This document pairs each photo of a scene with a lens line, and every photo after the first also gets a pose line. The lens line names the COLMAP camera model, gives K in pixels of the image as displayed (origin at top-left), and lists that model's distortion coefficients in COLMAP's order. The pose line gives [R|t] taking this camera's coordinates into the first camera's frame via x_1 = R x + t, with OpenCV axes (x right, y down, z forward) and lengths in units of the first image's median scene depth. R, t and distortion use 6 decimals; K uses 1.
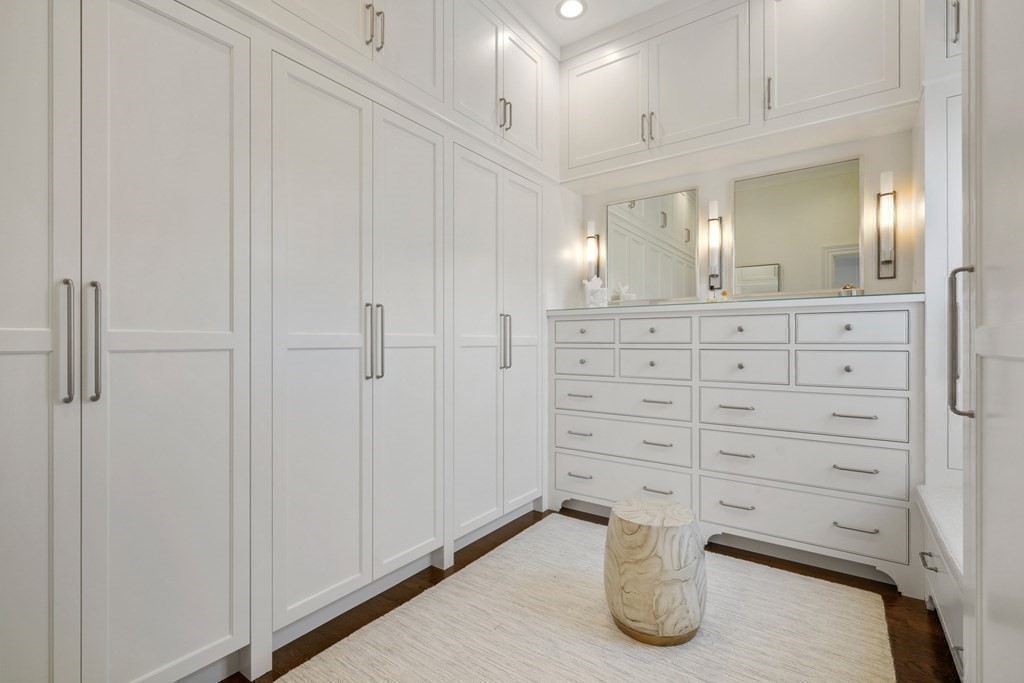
lens RADIAL K [[463.2, 0, 510.5], [0, 463.2, 342.8], [0, 0, 1]] dist [0.001416, -0.000984]
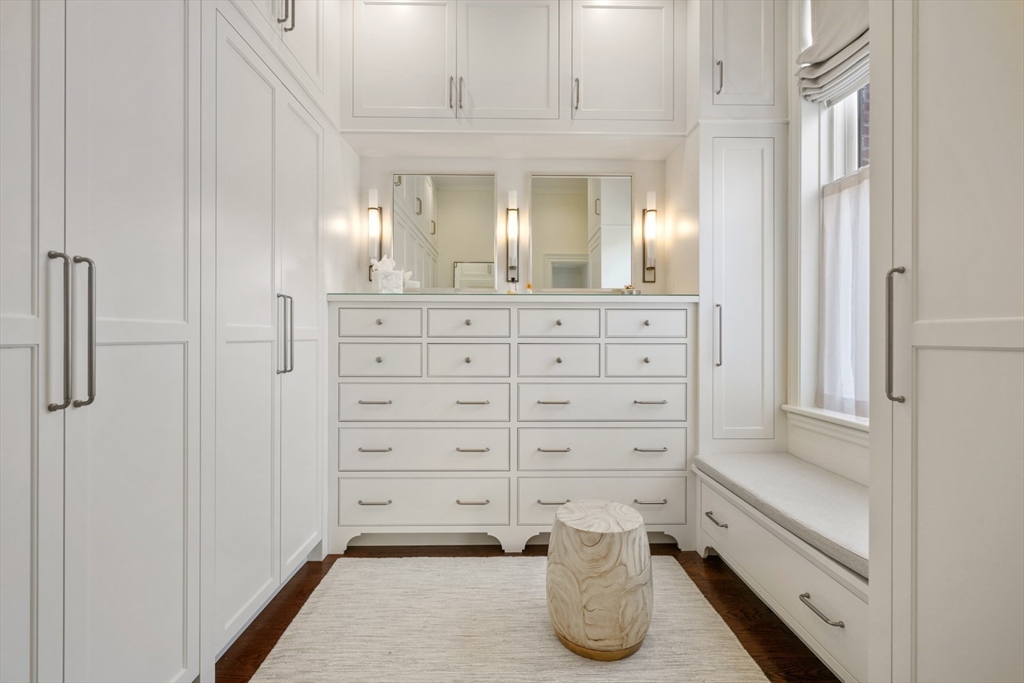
lens RADIAL K [[463.2, 0, 512.8], [0, 463.2, 337.1], [0, 0, 1]] dist [0.001416, -0.000984]
pose [[0.798433, 0.001240, 0.602083, -0.172097], [-0.000957, 0.999999, -0.000790, 0.001885], [-0.602084, 0.000055, 0.798433, 0.262540]]
